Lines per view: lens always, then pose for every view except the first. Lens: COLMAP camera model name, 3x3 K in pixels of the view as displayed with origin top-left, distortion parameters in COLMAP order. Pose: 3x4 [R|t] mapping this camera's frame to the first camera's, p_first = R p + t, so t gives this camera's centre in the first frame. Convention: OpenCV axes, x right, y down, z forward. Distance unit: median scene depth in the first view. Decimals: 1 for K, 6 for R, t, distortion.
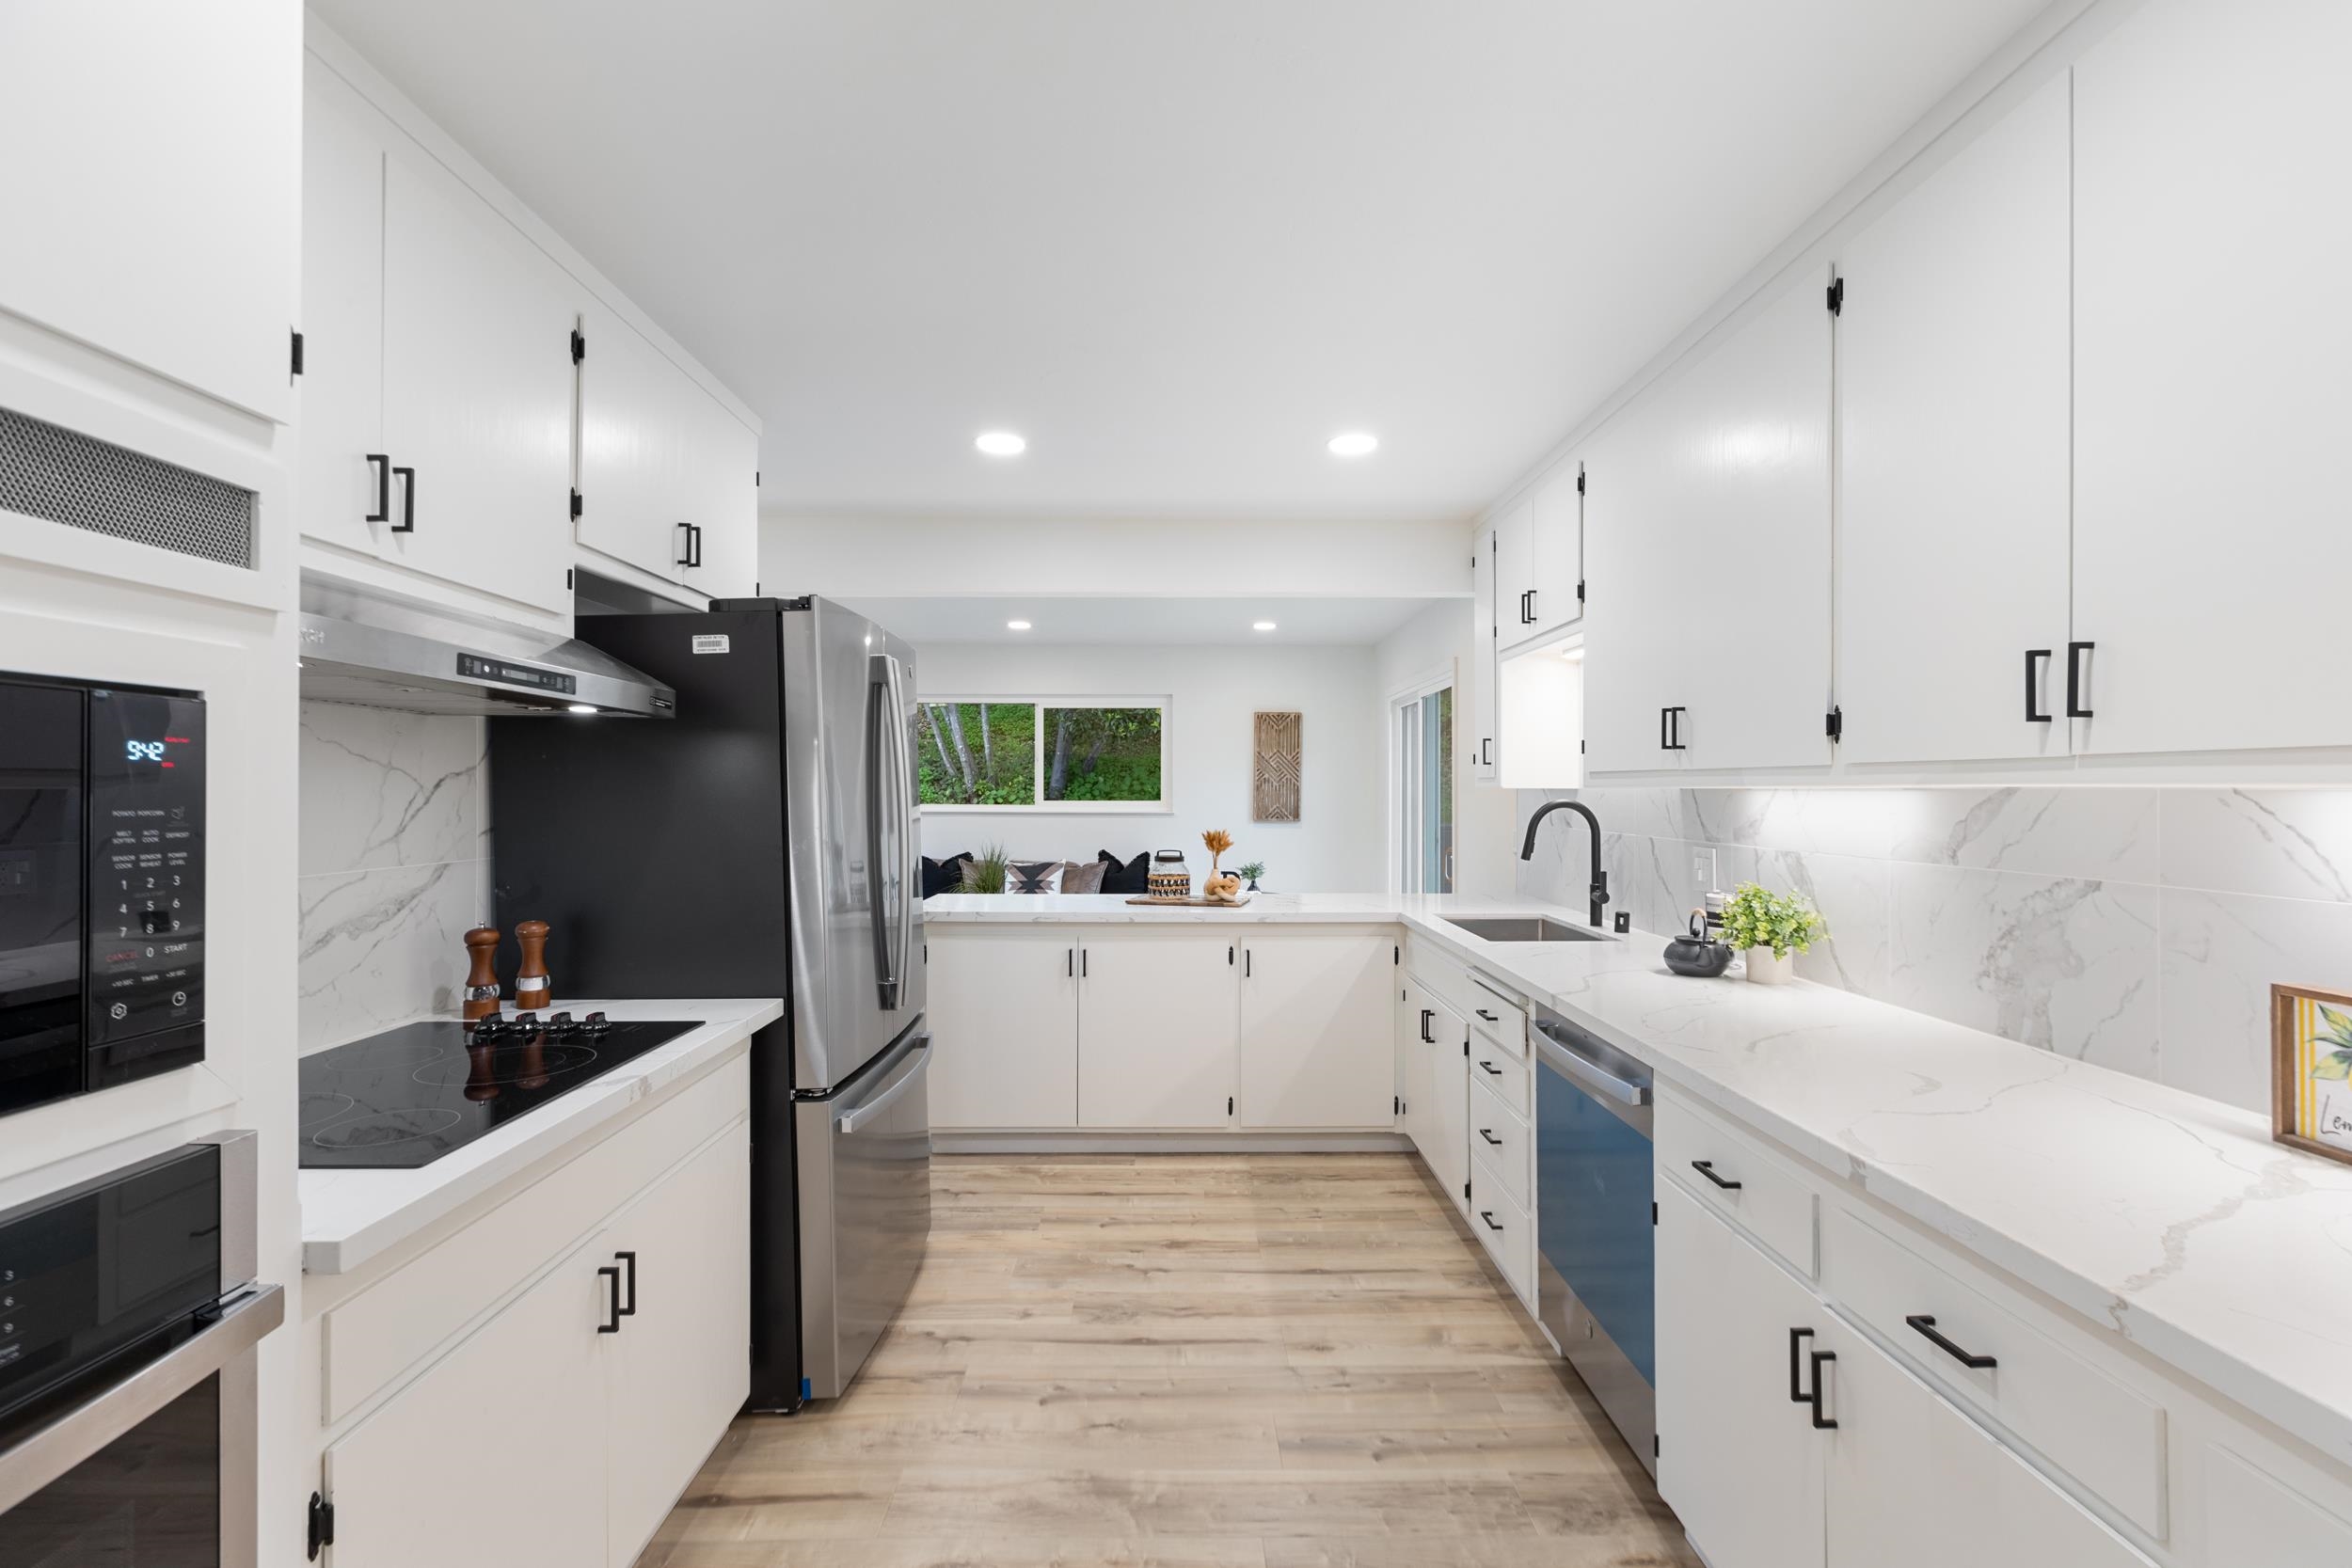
lens RADIAL K [[1062.3, 0, 1174.1], [0, 1062.3, 789.3], [0, 0, 1]] dist [0.004384, -0.003178]
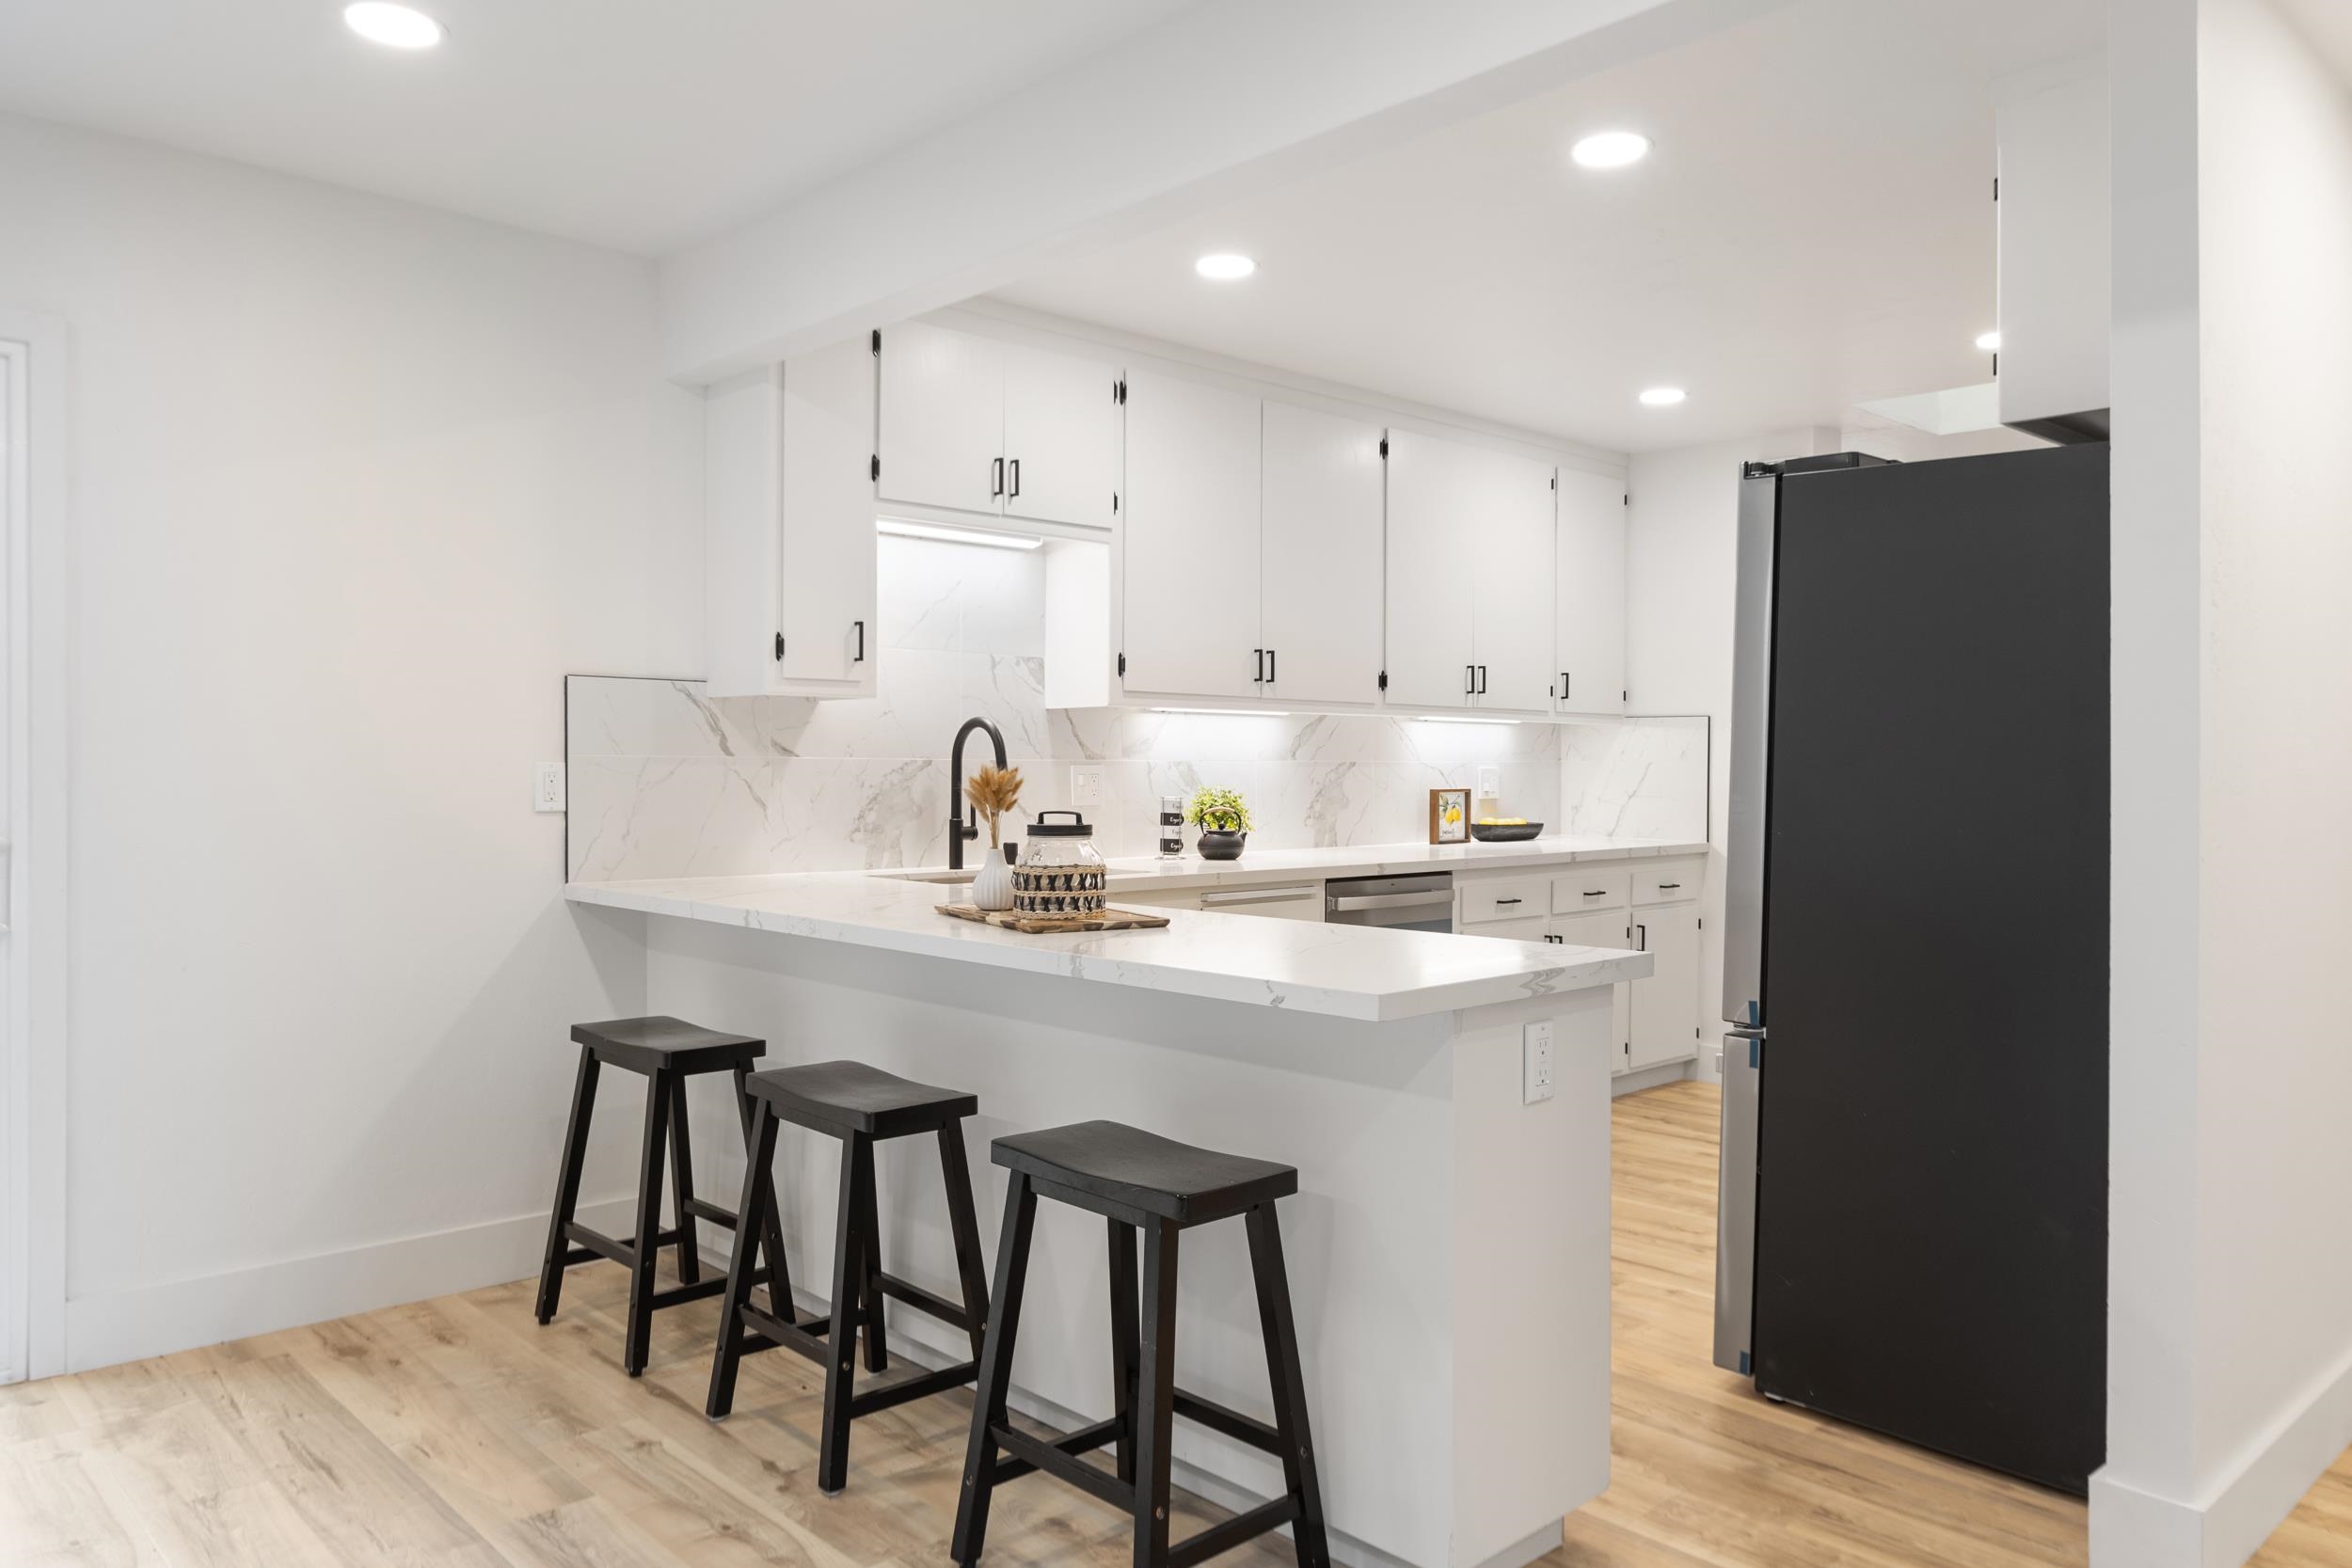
lens RADIAL K [[1648.4, 0, 1173.5], [0, 1648.4, 772.0], [0, 0, 1]] dist [0.000984, -0.003276]
pose [[-0.680290, -0.005710, 0.732920, -0.790883], [-0.004018, 0.999984, 0.004061, 0.054635], [-0.732932, -0.000182, -0.680302, 2.063520]]
